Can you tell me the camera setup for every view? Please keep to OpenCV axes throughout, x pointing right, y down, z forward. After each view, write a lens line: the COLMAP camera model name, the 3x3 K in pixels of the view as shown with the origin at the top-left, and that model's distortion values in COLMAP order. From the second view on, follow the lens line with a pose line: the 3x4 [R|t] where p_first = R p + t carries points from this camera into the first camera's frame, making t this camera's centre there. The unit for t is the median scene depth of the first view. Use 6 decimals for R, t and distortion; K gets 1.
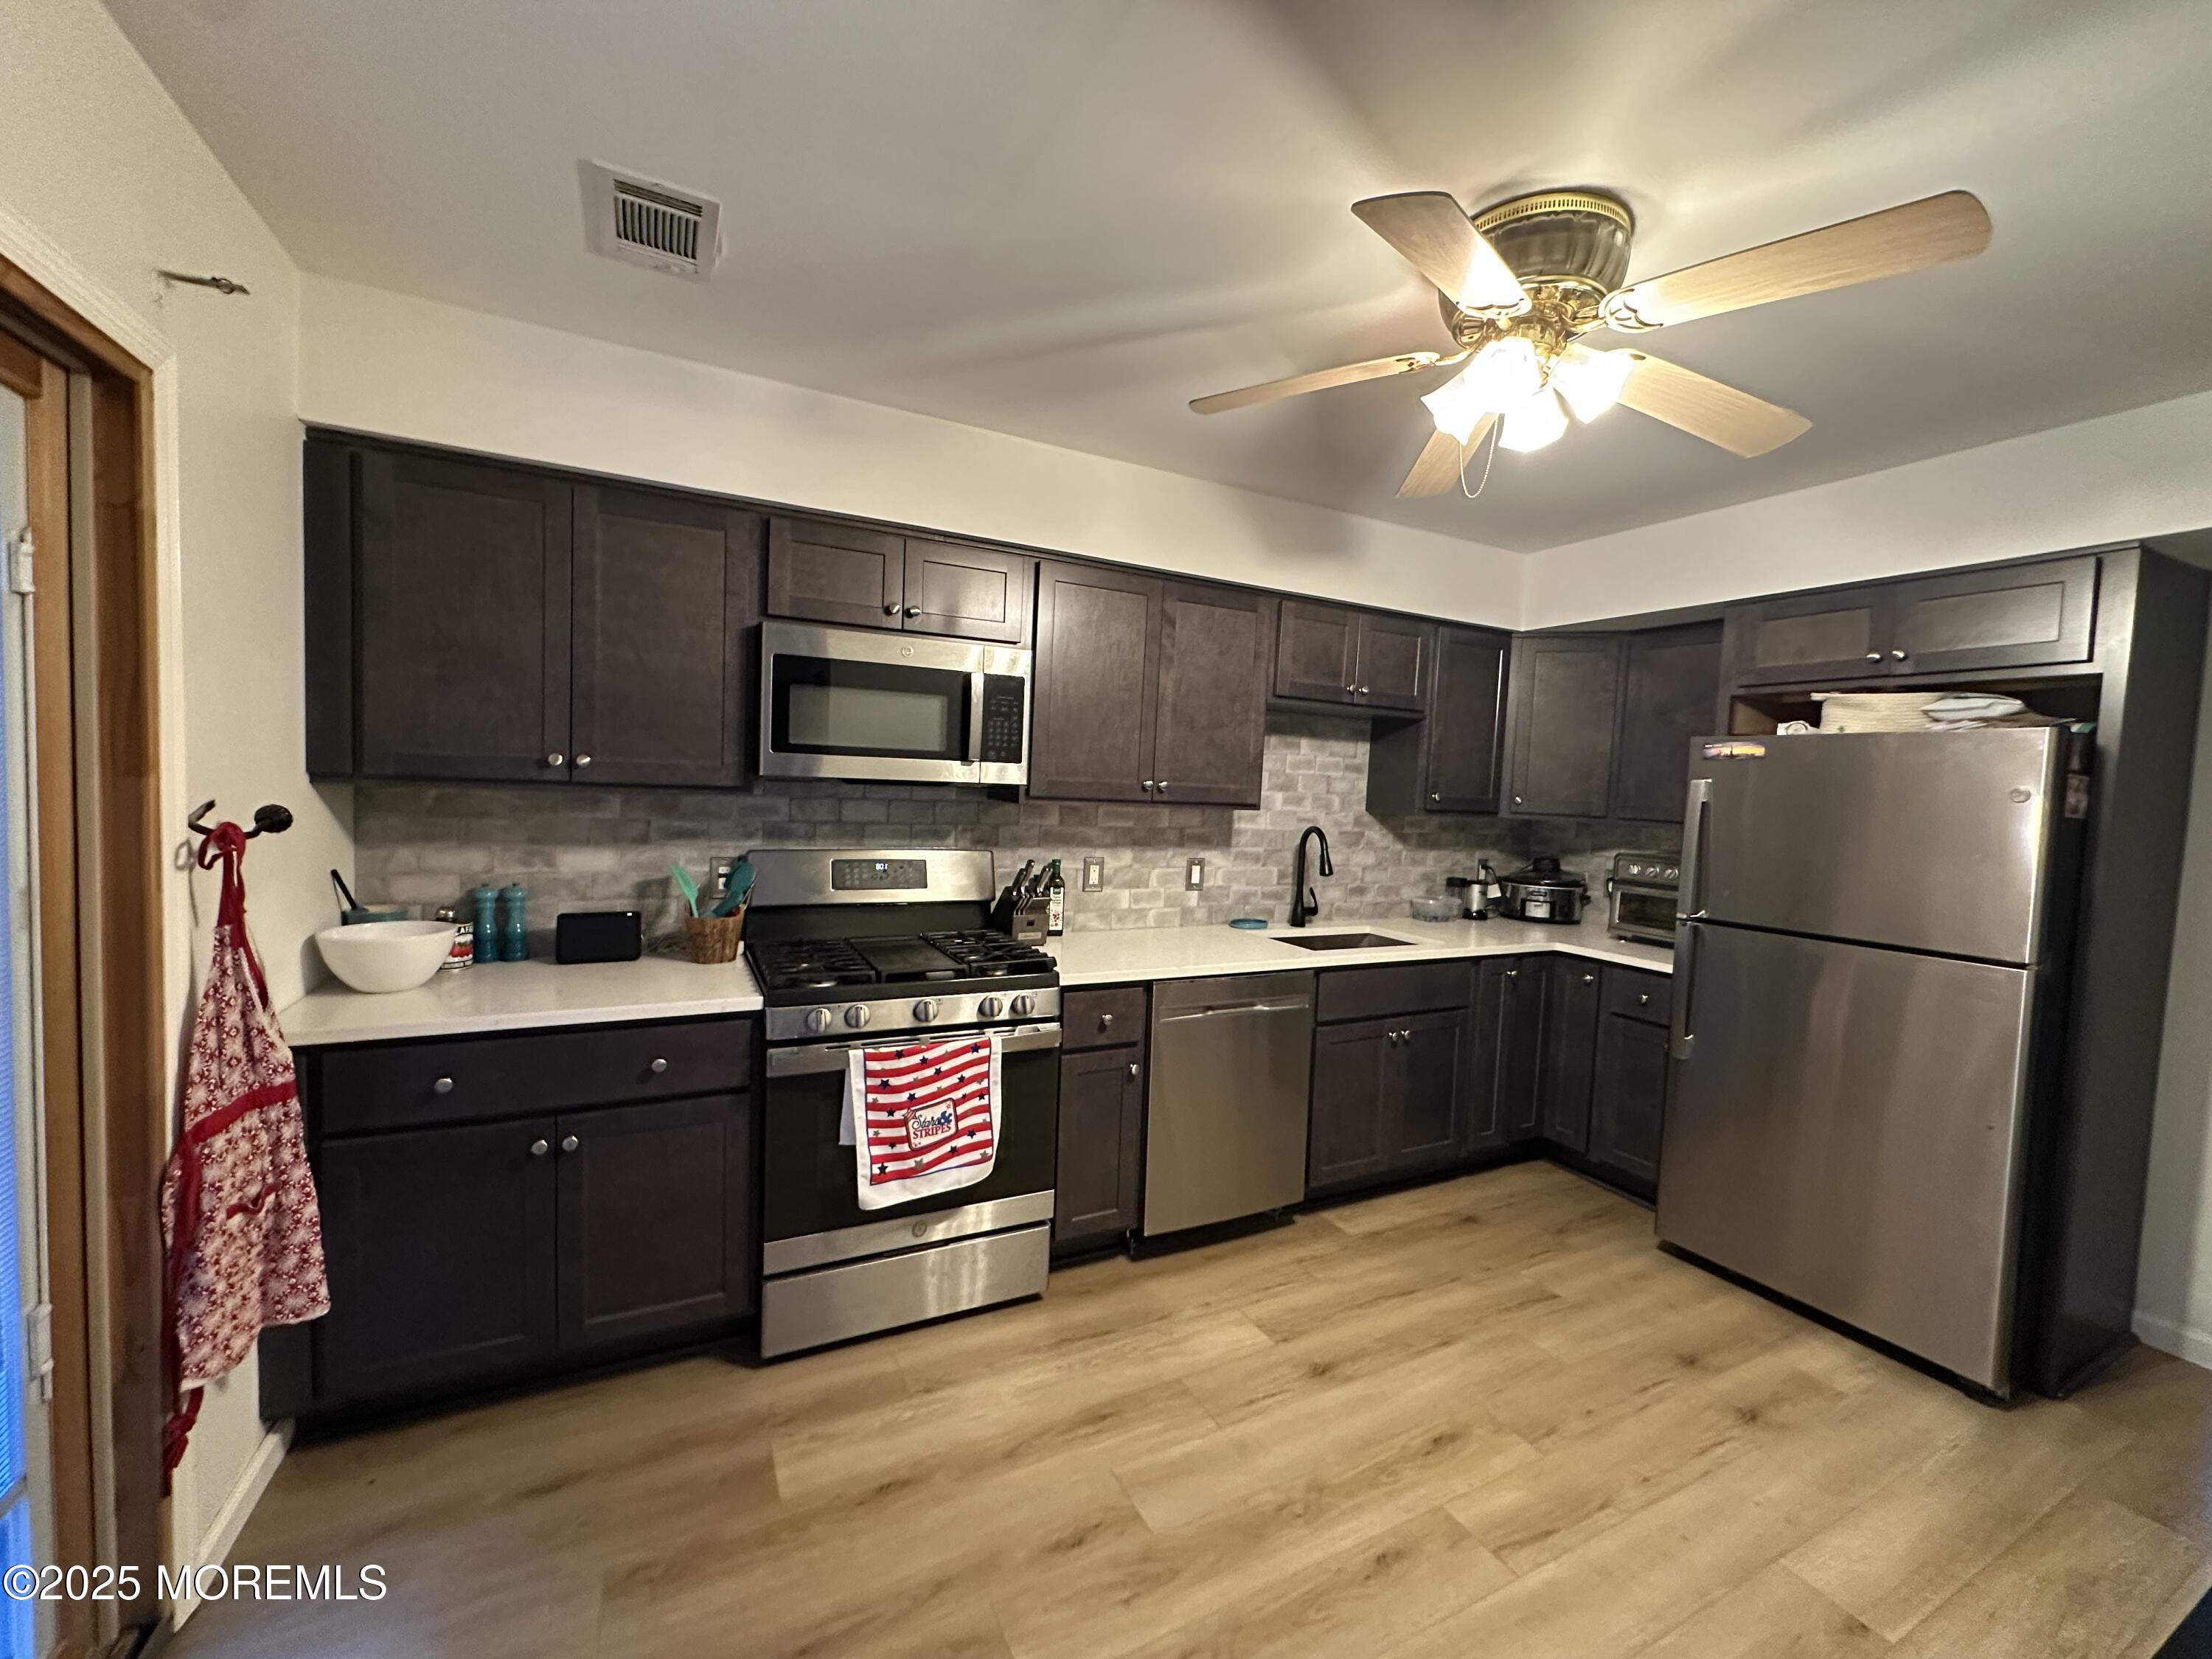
lens RADIAL K [[885.6, 0, 1110.3], [0, 885.6, 833.2], [0, 0, 1]] dist [-0.008844, 0.002790]
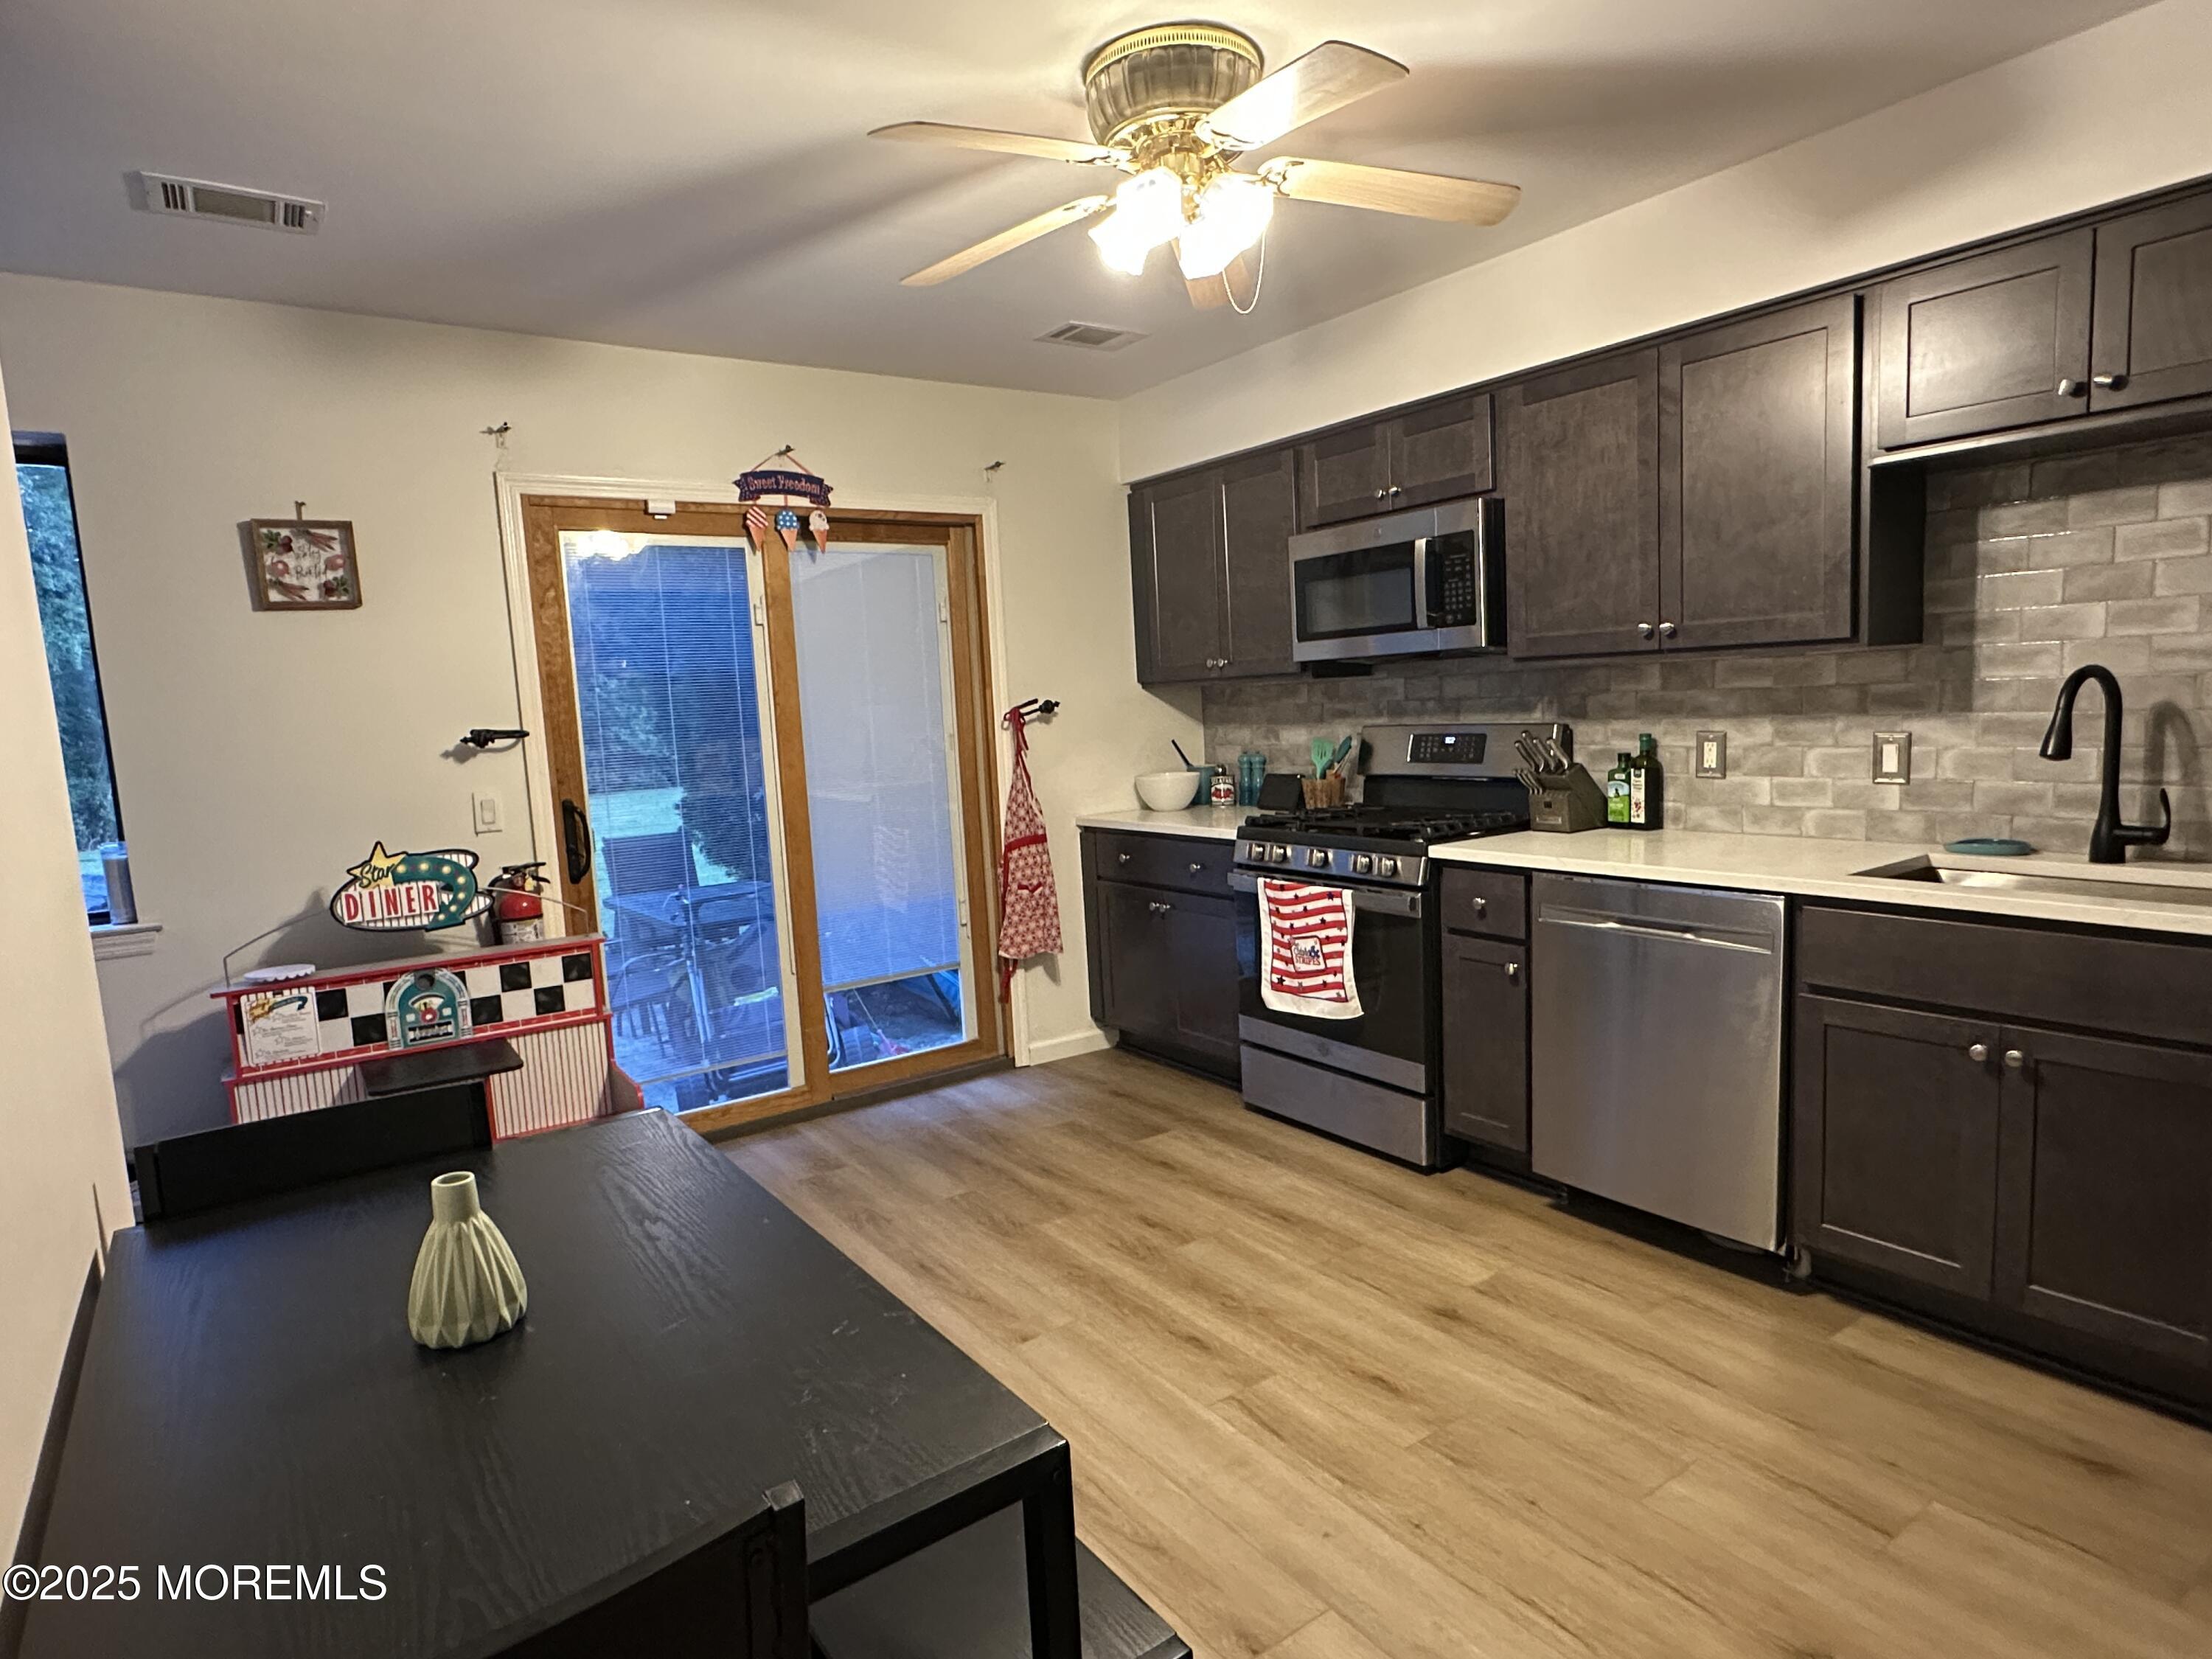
lens RADIAL K [[1234.0, 0, 1103.9], [0, 1234.0, 858.0], [0, 0, 1]] dist [-0.003074, -0.001125]
pose [[0.134209, 0.079290, -0.987776, 1.205496], [-0.001329, 0.996807, 0.079834, 0.065902], [0.990952, -0.009402, 0.133885, 0.464226]]
